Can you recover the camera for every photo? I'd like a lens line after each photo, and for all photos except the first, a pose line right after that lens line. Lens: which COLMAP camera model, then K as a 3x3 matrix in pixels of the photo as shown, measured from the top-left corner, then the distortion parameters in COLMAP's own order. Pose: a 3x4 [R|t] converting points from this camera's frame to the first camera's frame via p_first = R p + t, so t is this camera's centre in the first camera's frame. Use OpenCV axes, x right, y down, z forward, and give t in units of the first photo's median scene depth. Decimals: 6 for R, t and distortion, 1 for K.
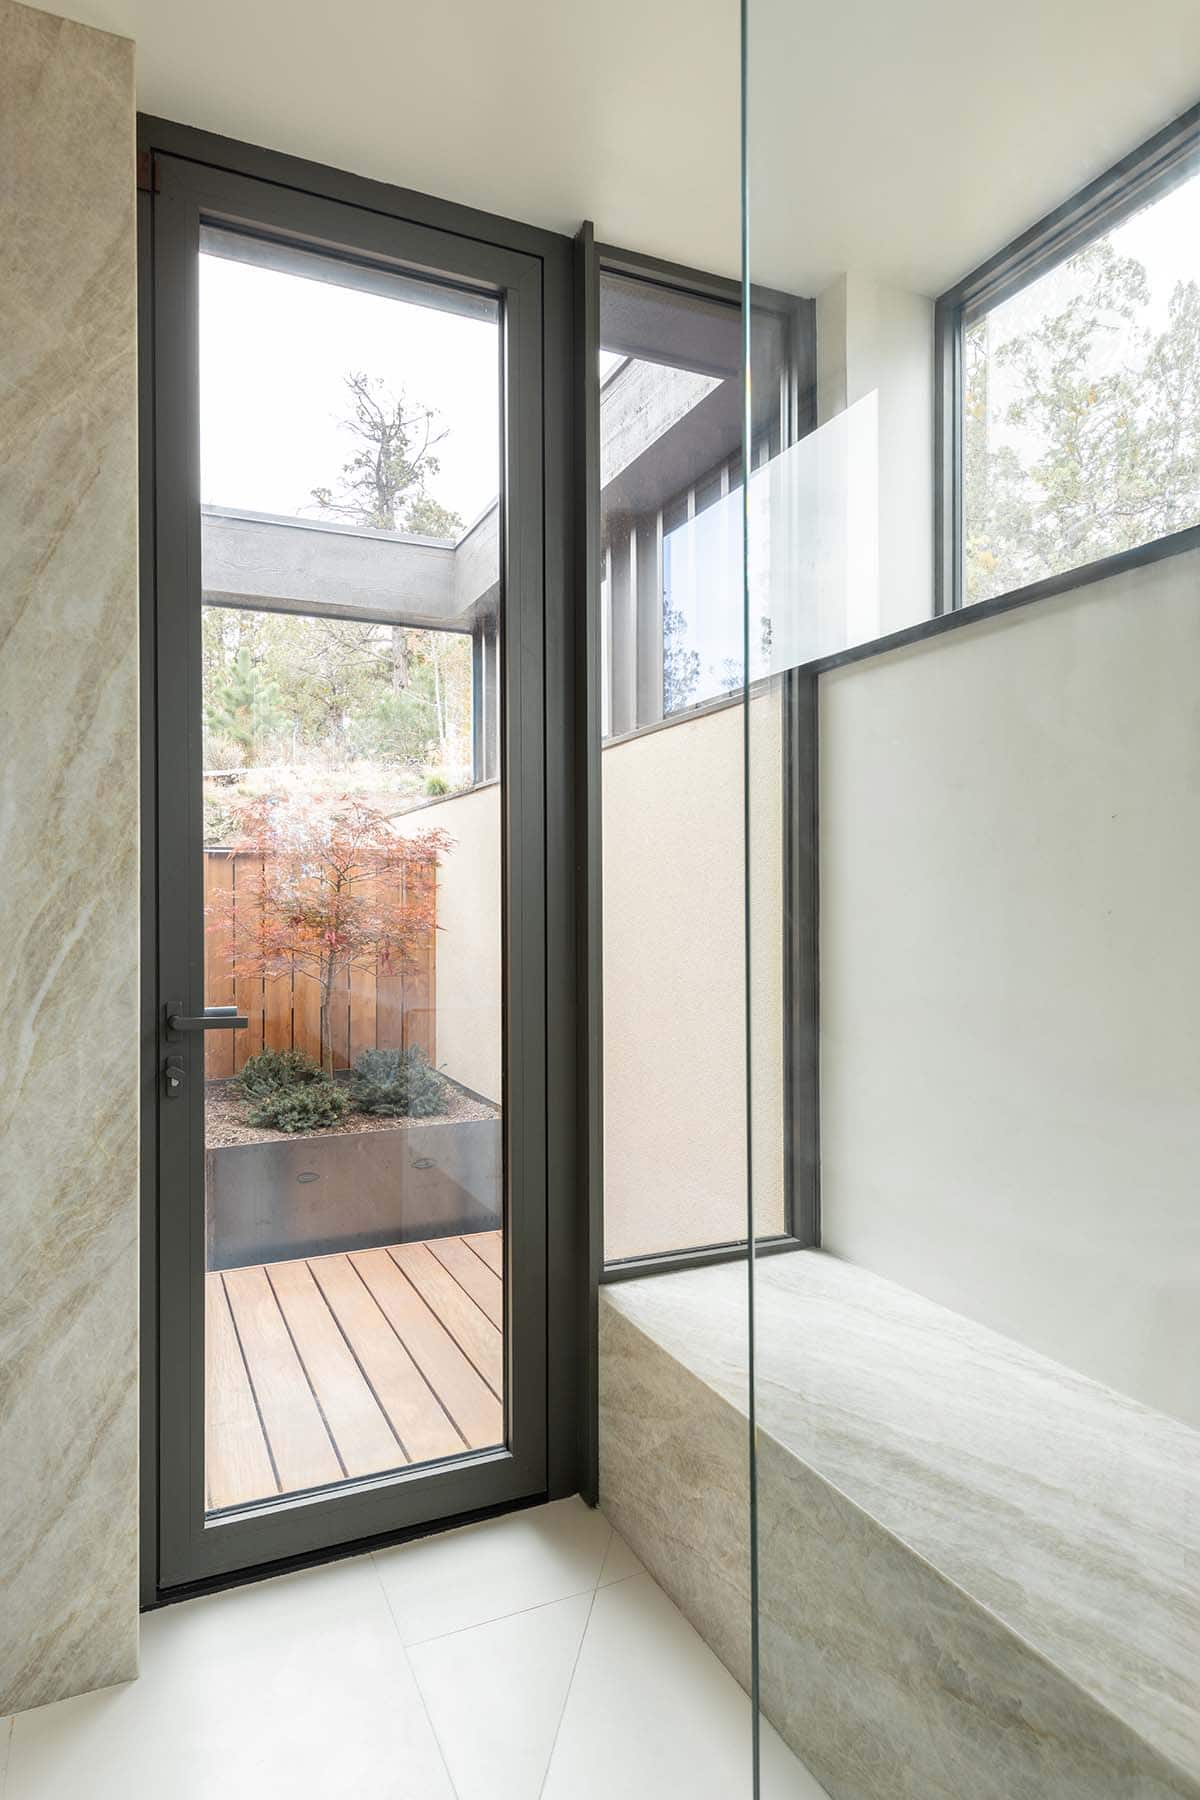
lens RADIAL K [[1057.4, 0, 593.9], [0, 1057.4, 898.8], [0, 0, 1]] dist [0.018732, -0.004760]
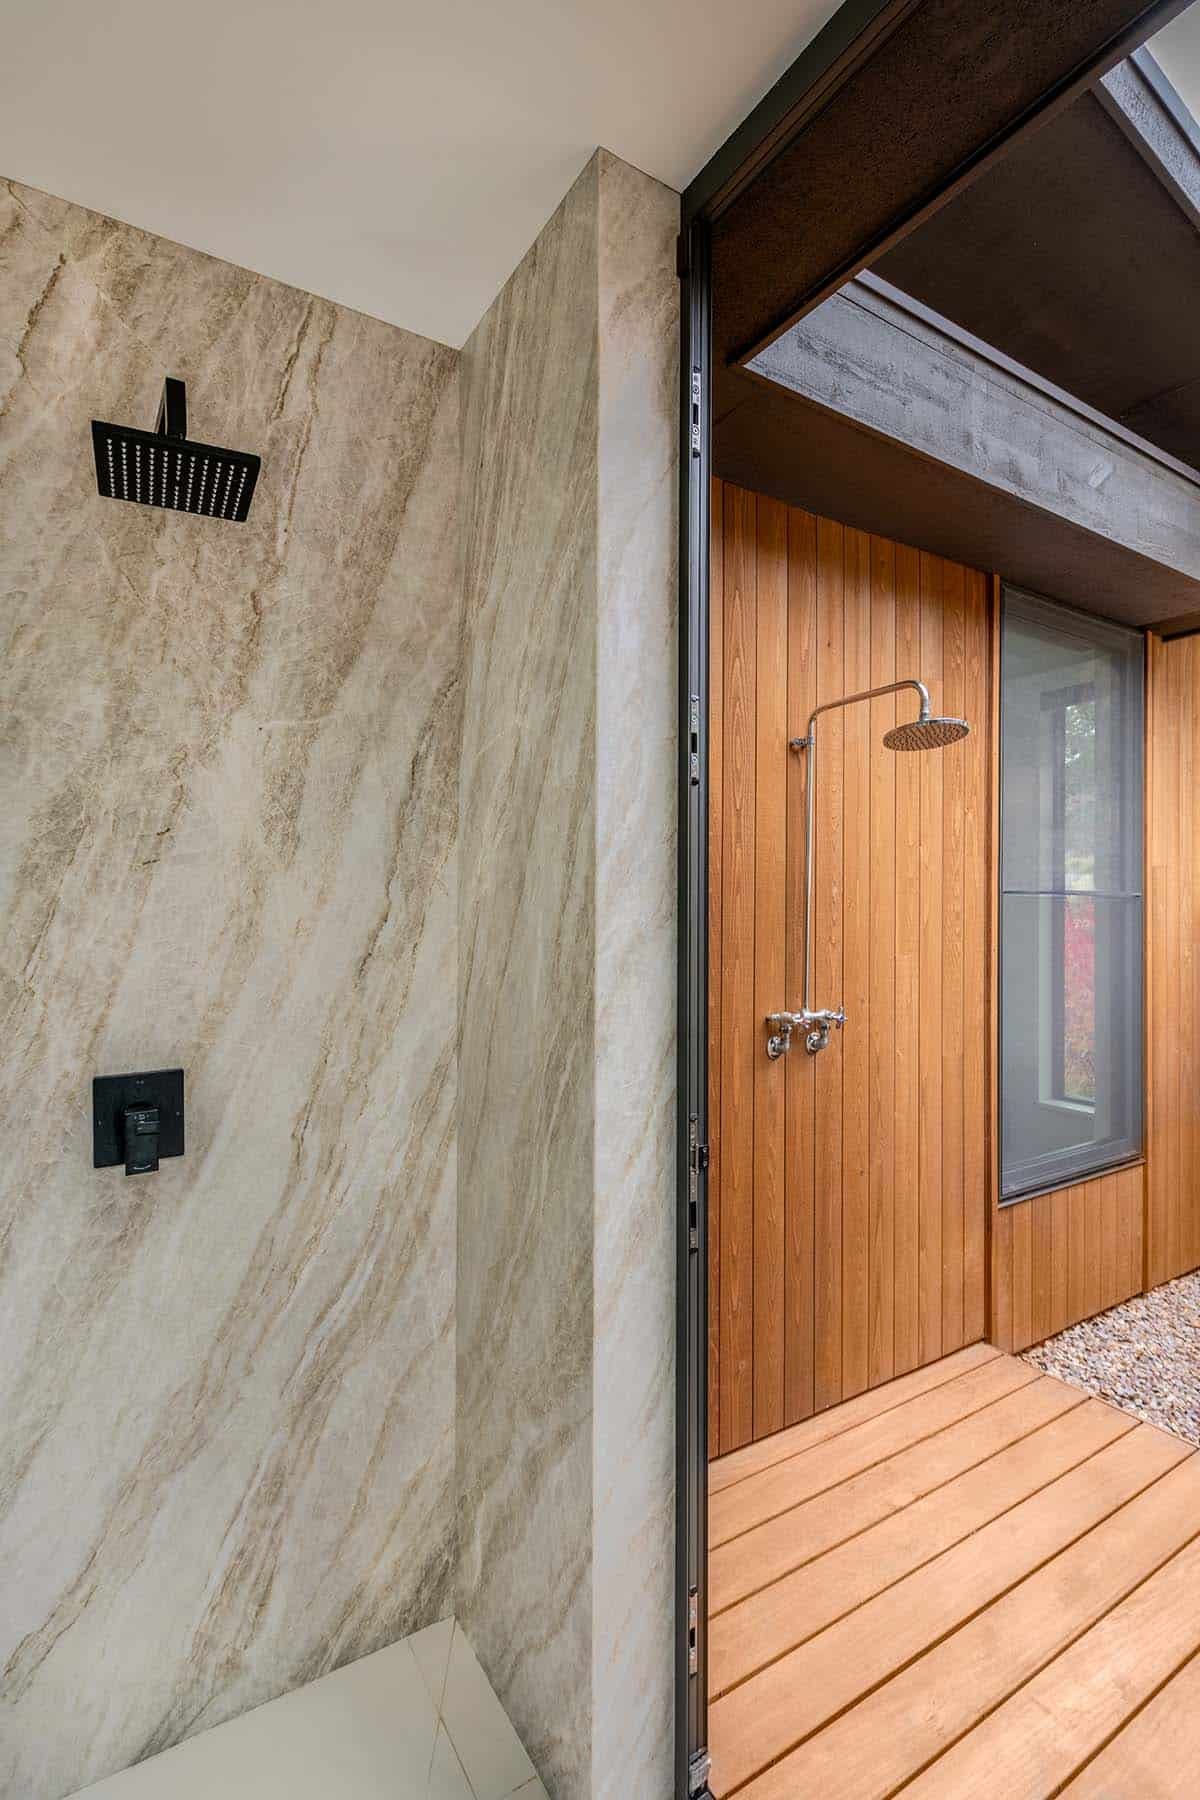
lens RADIAL K [[824.9, 0, 599.6], [0, 824.9, 904.1], [0, 0, 1]] dist [0.007681, -0.002667]
pose [[0.134165, -0.000978, -0.990958, 0.303101], [-0.001714, 0.999998, -0.001219, -0.131240], [0.990957, 0.001862, 0.134163, 0.918315]]
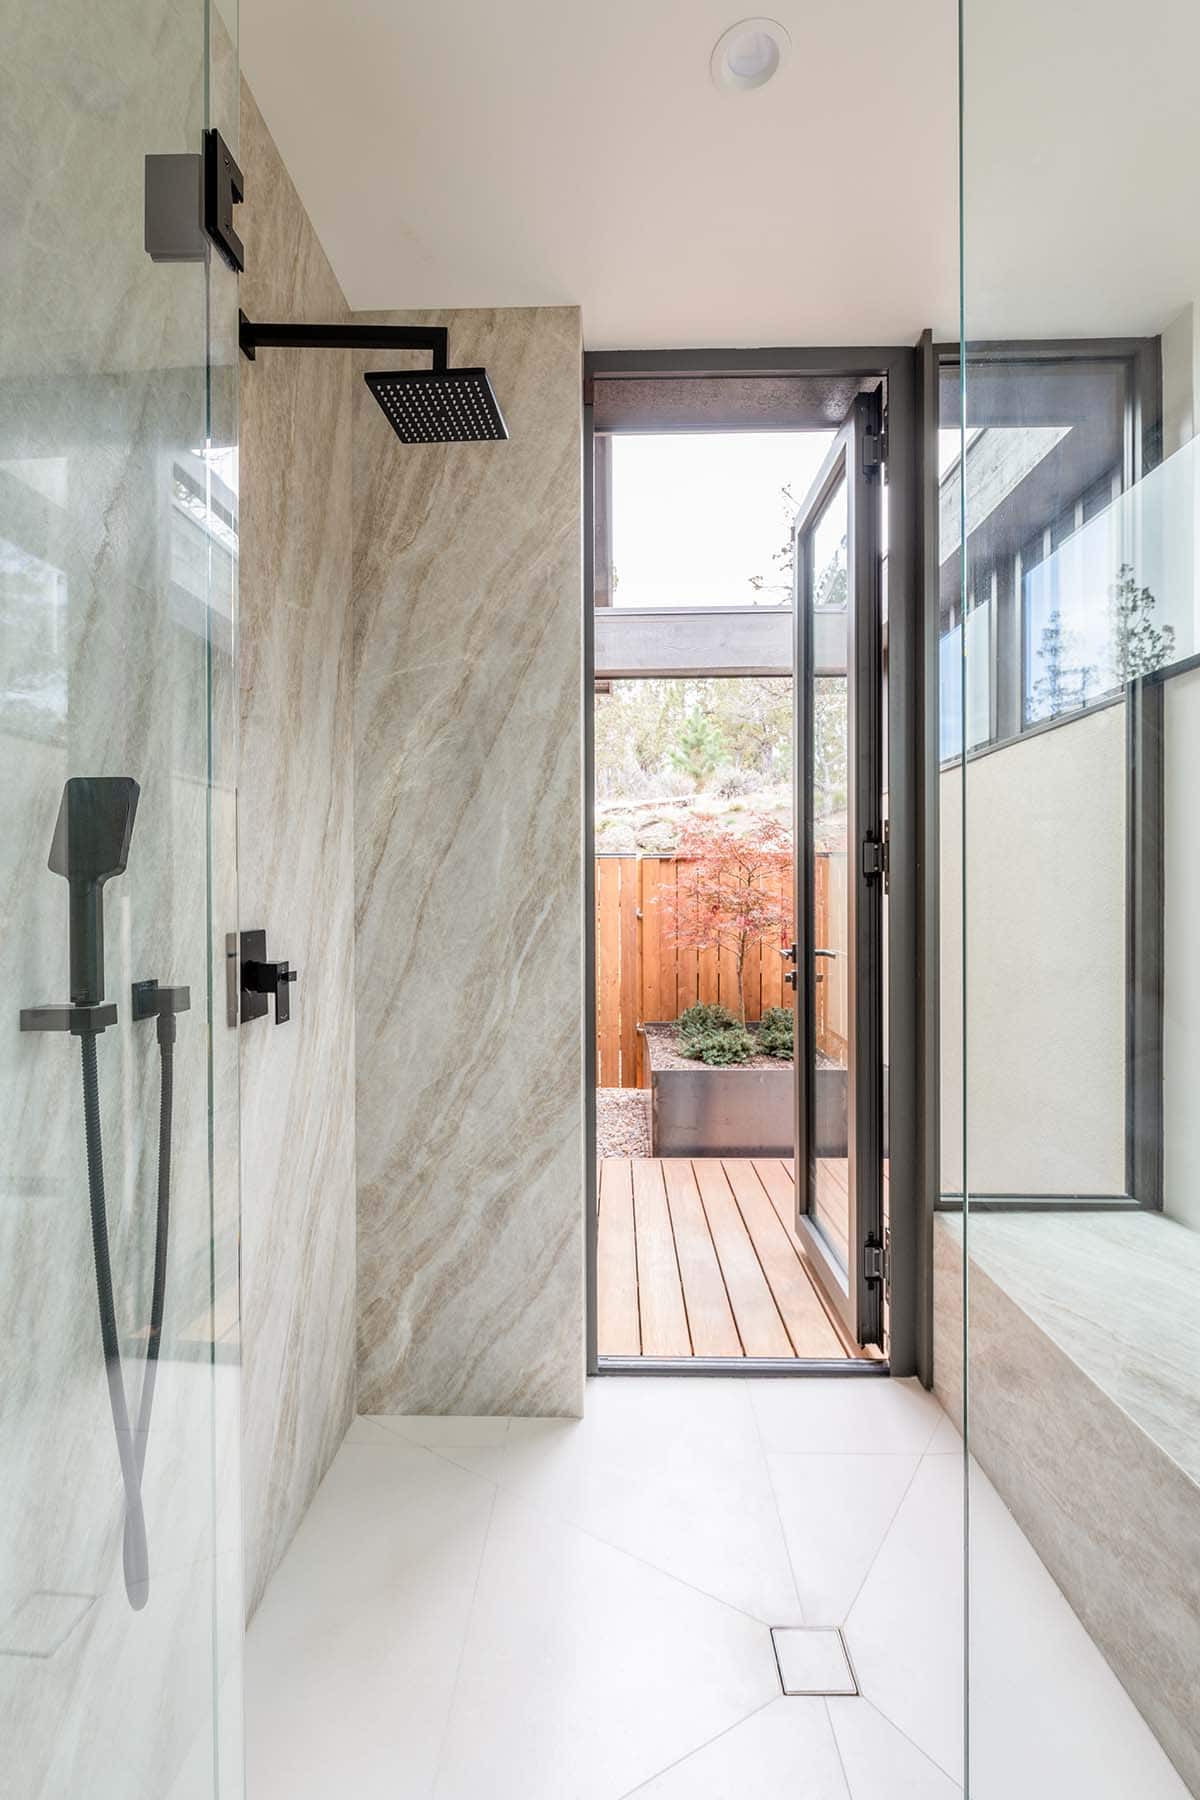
lens RADIAL K [[824.9, 0, 592.2], [0, 824.9, 898.7], [0, 0, 1]] dist [0.007681, -0.002667]
pose [[0.900255, 0.001937, -0.435360, 0.081017], [0.002022, 0.999961, 0.008630, -0.000043], [0.435359, -0.008649, 0.900215, -0.019541]]
